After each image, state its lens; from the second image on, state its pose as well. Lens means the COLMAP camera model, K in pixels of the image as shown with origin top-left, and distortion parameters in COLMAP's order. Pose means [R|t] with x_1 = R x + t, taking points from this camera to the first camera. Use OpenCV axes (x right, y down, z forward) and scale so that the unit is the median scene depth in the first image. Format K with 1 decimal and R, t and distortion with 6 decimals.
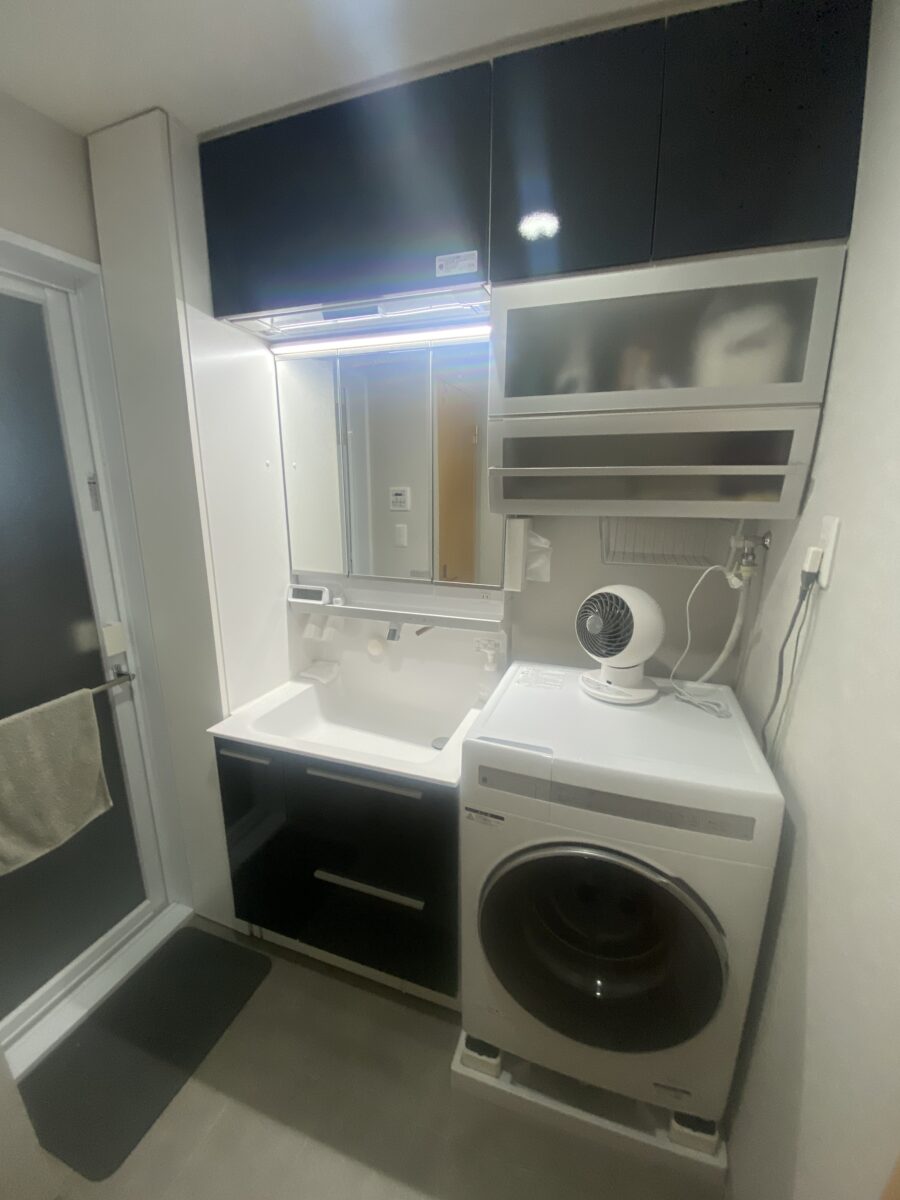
lens RADIAL K [[481.9, 0, 458.0], [0, 481.9, 596.4], [0, 0, 1]] dist [0.011832, -0.017073]
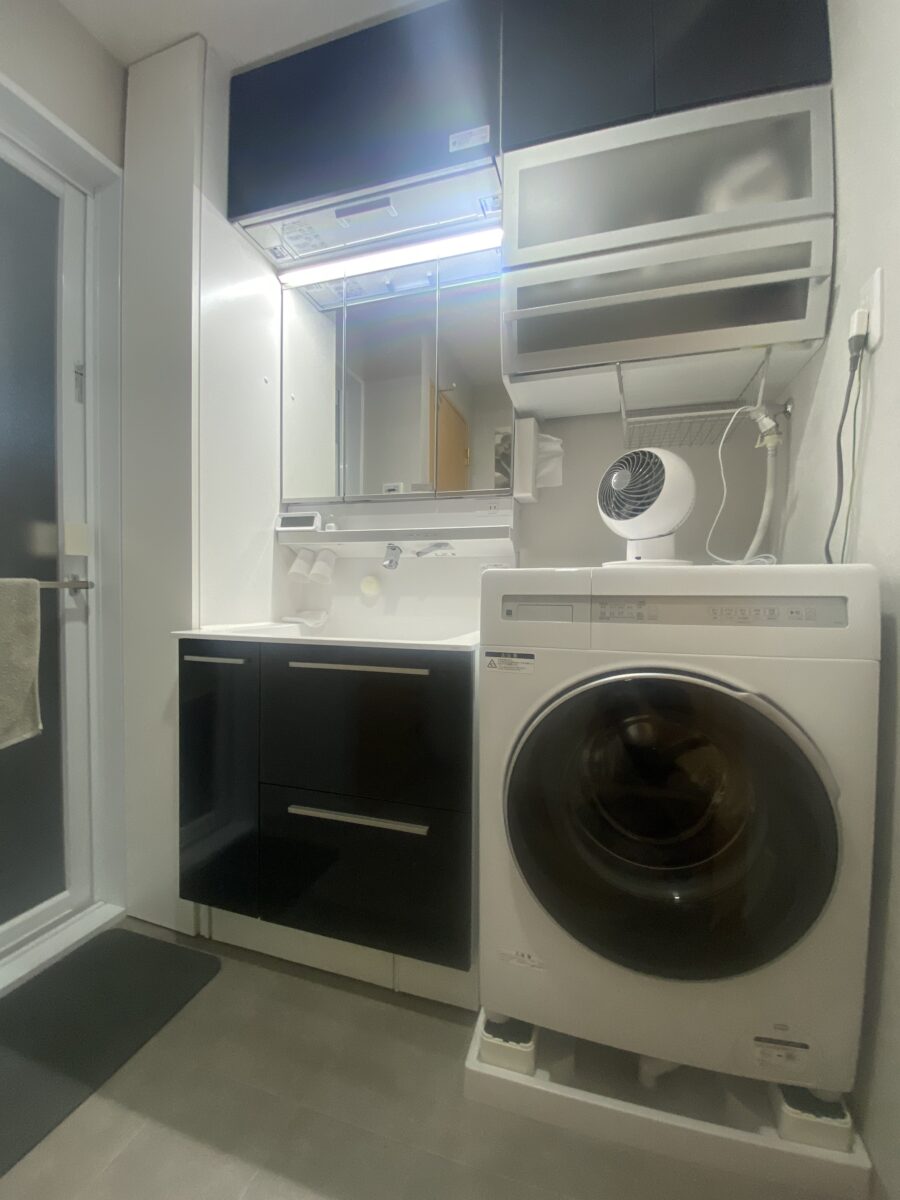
lens RADIAL K [[481.9, 0, 458.0], [0, 481.9, 596.4], [0, 0, 1]] dist [0.011832, -0.017073]
pose [[0.999297, 0.004123, 0.037254, -0.051560], [0.003576, 0.978910, -0.204260, 0.416770], [-0.037310, 0.204249, 0.978208, 0.147458]]
